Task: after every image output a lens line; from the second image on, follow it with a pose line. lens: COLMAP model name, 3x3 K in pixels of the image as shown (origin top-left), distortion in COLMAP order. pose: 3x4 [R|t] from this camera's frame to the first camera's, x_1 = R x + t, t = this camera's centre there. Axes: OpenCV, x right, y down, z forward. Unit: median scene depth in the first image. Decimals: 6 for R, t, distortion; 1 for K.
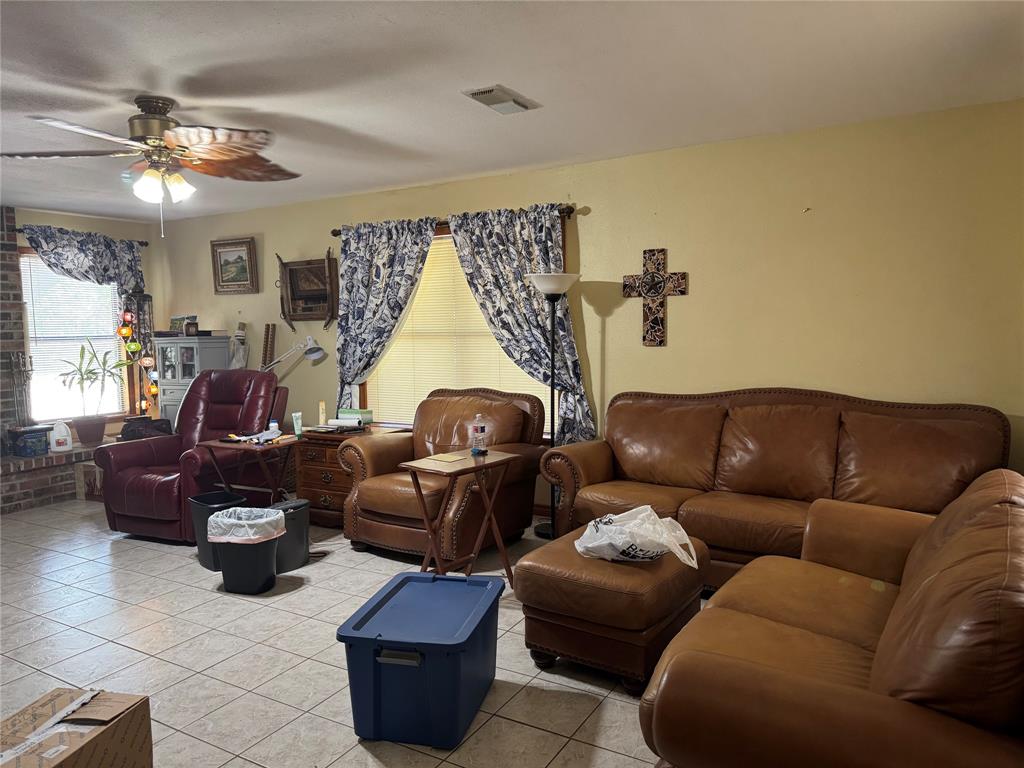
lens RADIAL K [[721.4, 0, 510.5], [0, 721.4, 383.9], [0, 0, 1]] dist [0.065548, -0.092997]
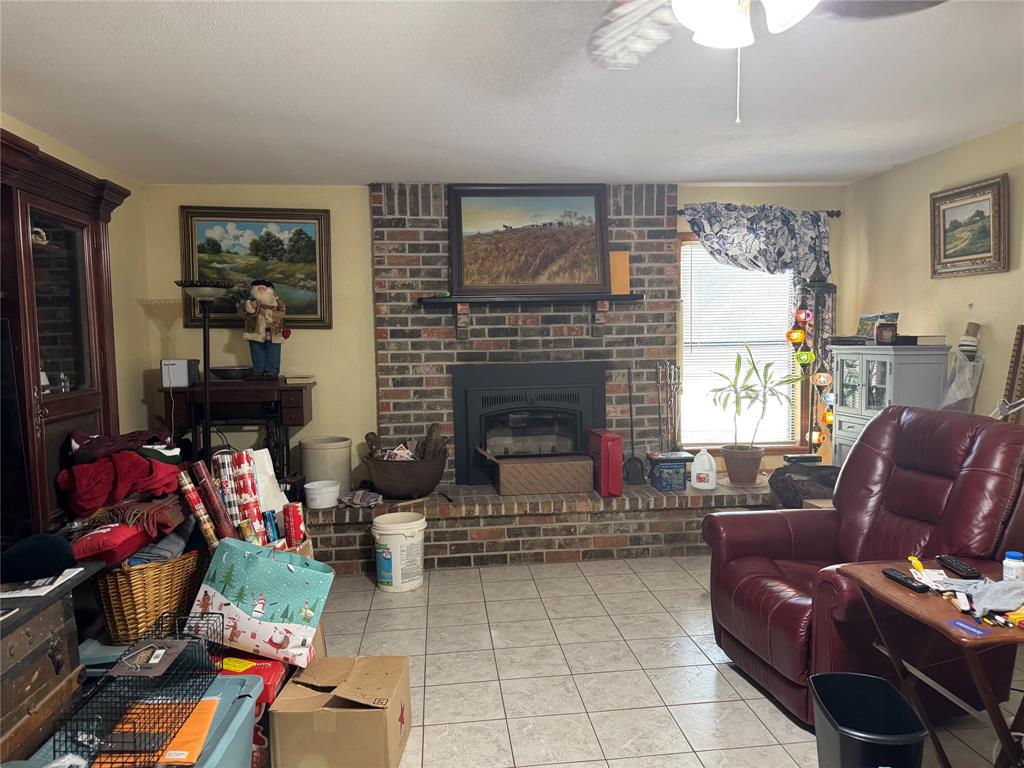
lens RADIAL K [[721.4, 0, 510.5], [0, 721.4, 383.9], [0, 0, 1]] dist [0.065548, -0.092997]
pose [[0.593738, 0.063763, -0.802128, -0.114327], [-0.061446, 0.997537, 0.033814, -0.031931], [0.802309, 0.029211, 0.596194, 0.347363]]
